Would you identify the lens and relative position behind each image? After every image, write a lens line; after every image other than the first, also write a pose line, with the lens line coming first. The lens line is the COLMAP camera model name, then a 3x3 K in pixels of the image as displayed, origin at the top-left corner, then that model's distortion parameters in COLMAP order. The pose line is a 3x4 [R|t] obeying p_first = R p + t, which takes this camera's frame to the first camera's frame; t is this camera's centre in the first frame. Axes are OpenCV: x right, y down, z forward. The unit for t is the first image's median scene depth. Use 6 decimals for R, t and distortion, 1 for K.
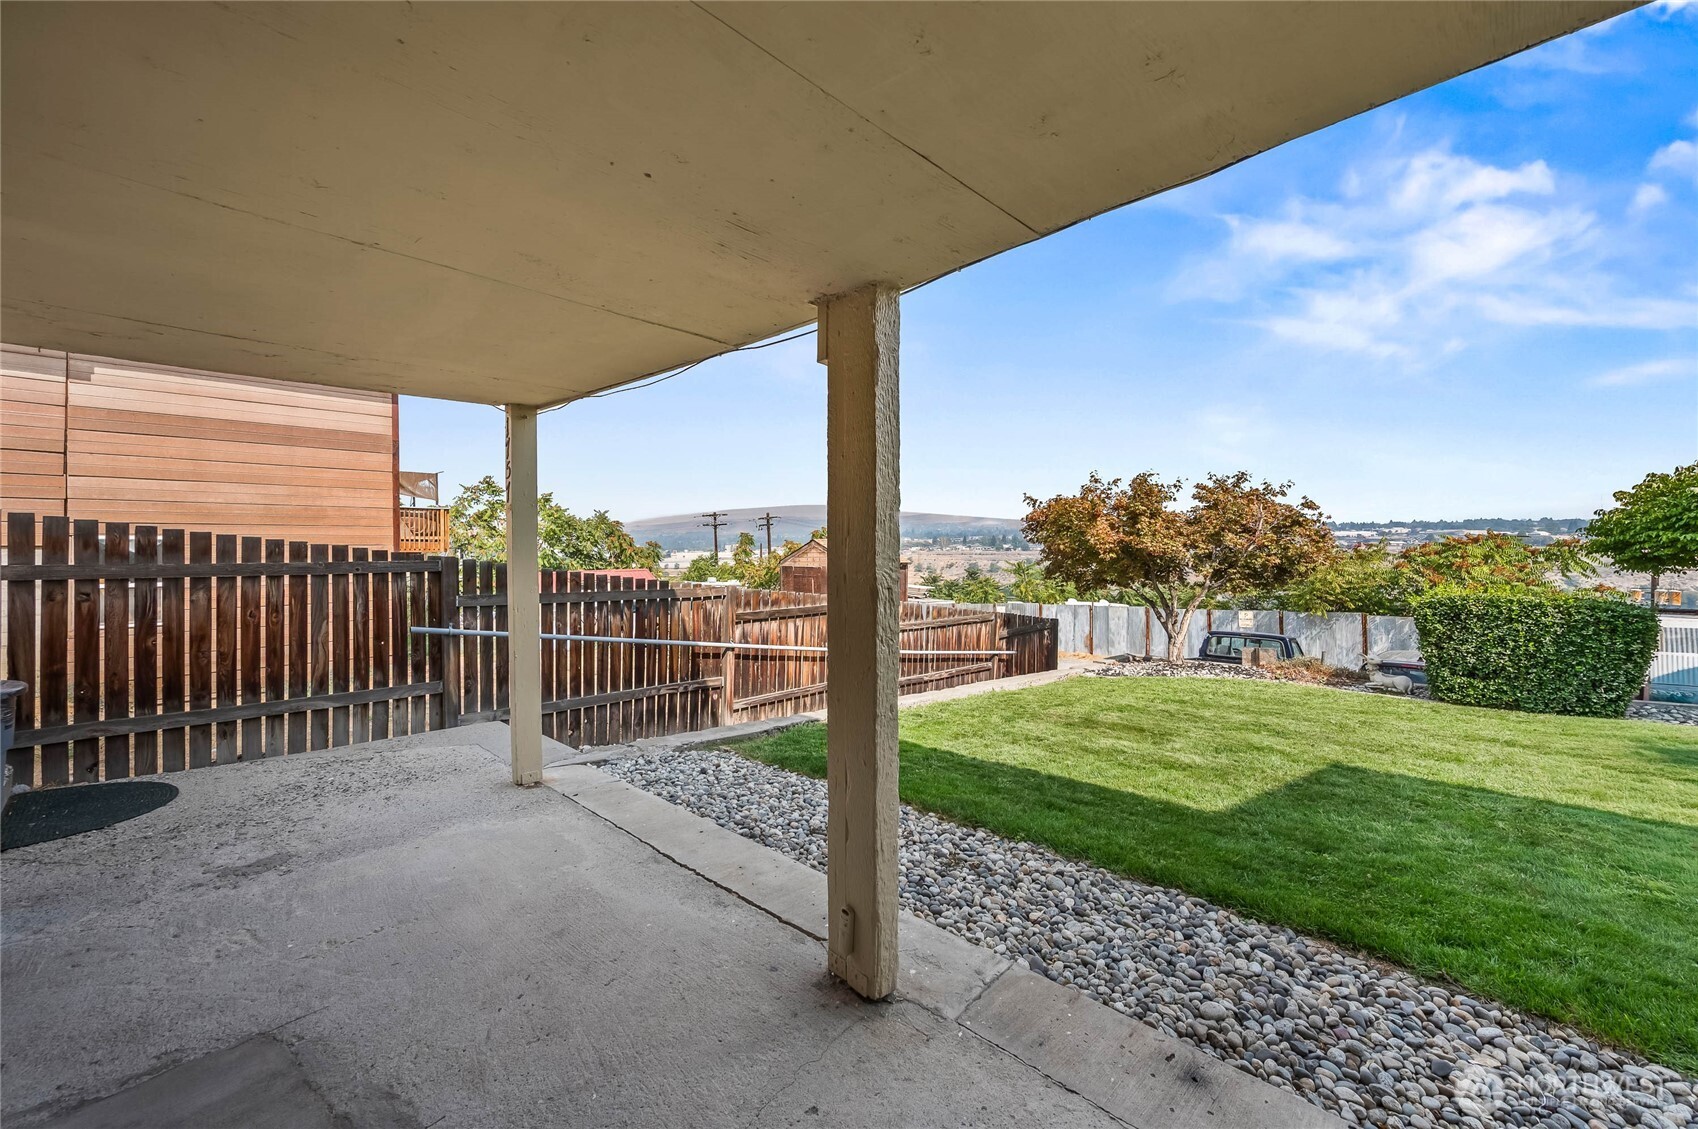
lens RADIAL K [[676.9, 0, 853.9], [0, 676.9, 550.4], [0, 0, 1]] dist [0.001688, -0.000830]
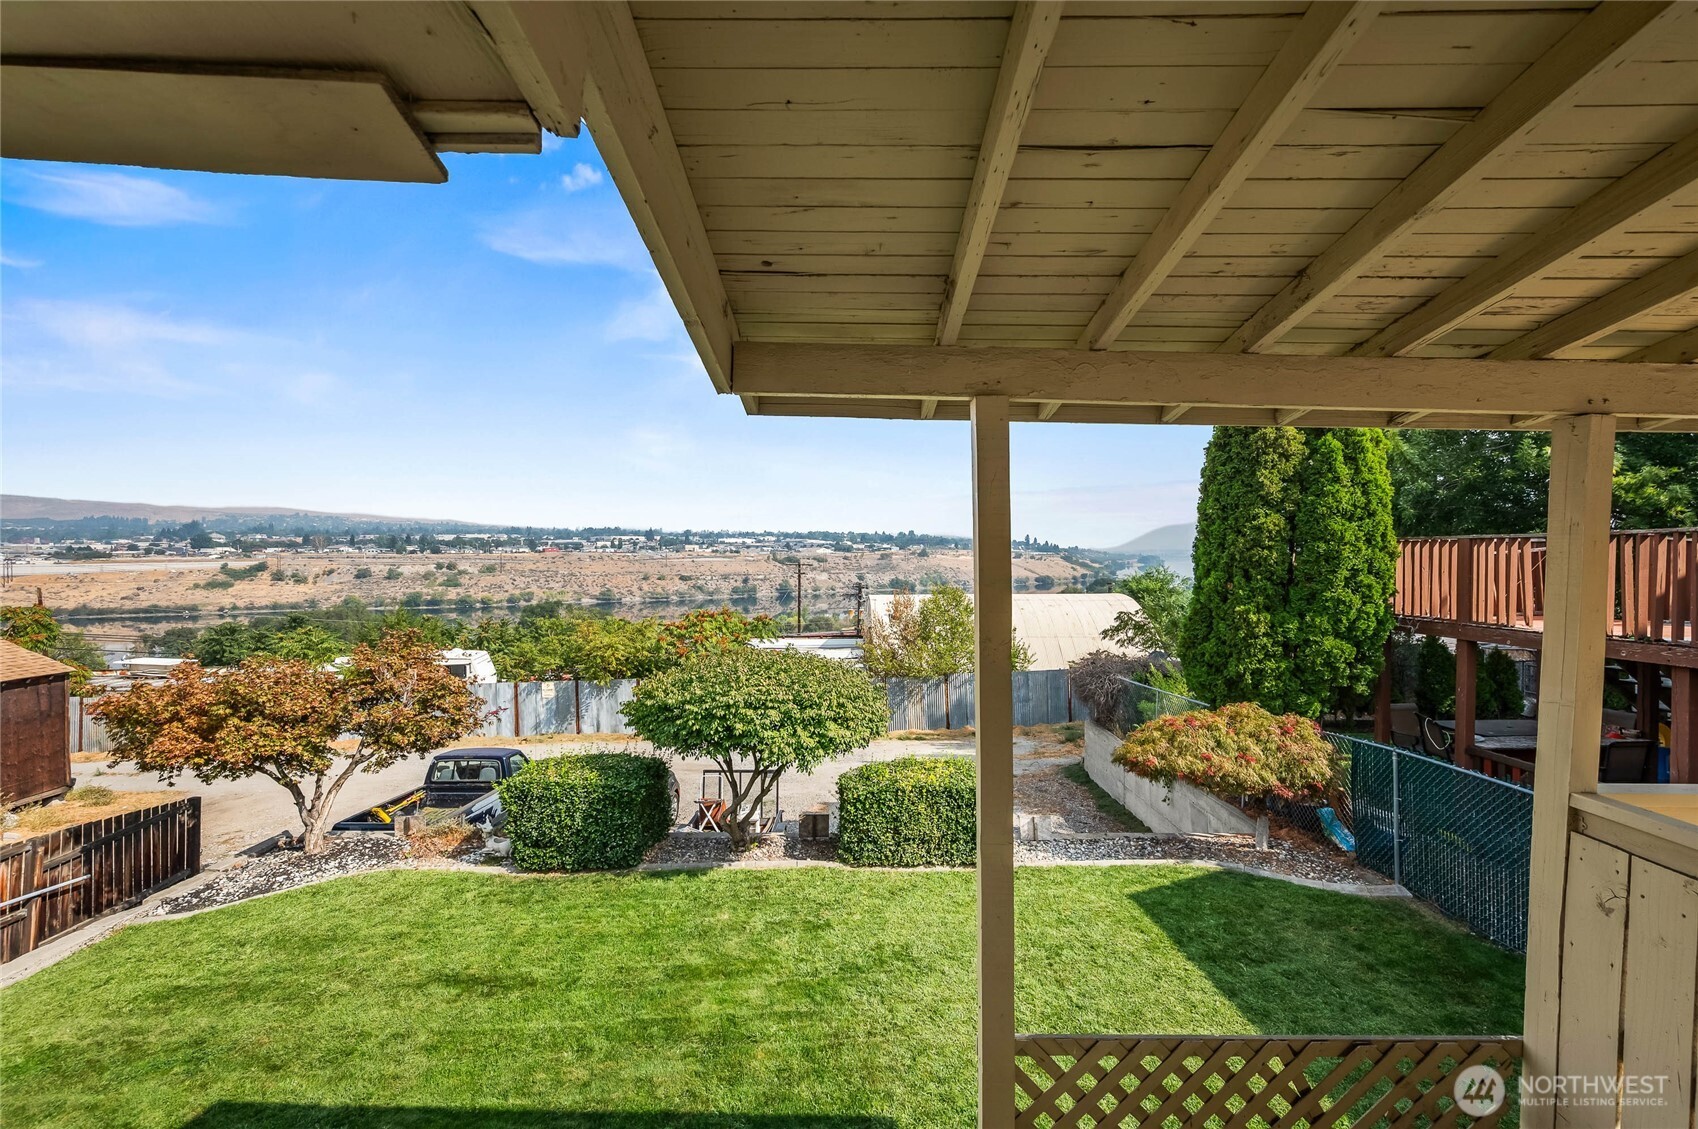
lens RADIAL K [[676.9, 0, 850.0], [0, 676.9, 562.1], [0, 0, 1]] dist [0.001688, -0.000830]
pose [[0.702839, -0.006145, 0.711323, 0.197658], [-0.005390, 0.999888, 0.013963, -0.142169], [-0.711329, -0.013648, 0.702727, -0.091703]]
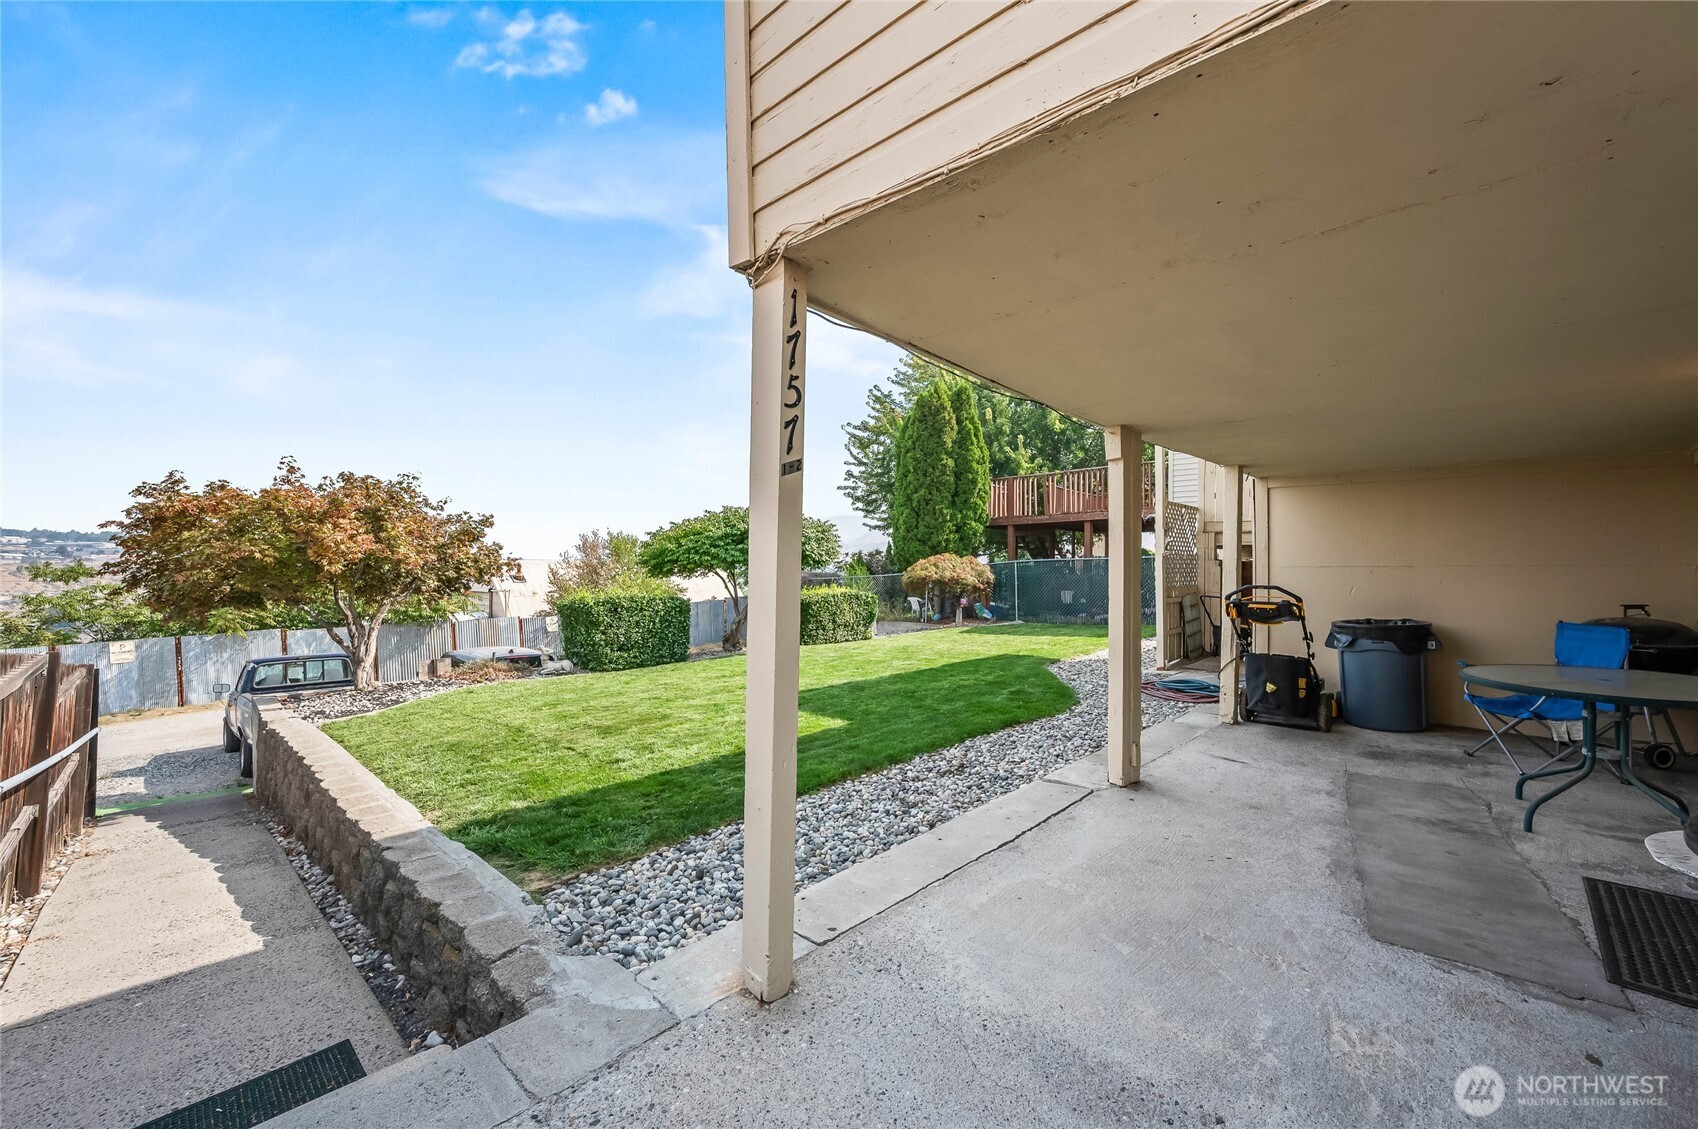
lens RADIAL K [[676.9, 0, 848.7], [0, 676.9, 565.1], [0, 0, 1]] dist [0.001688, -0.000830]
pose [[-0.003257, 0.006665, 0.999972, -0.237813], [-0.005871, 0.999960, -0.006684, 0.003797], [-0.999977, -0.005893, -0.003218, 0.221656]]
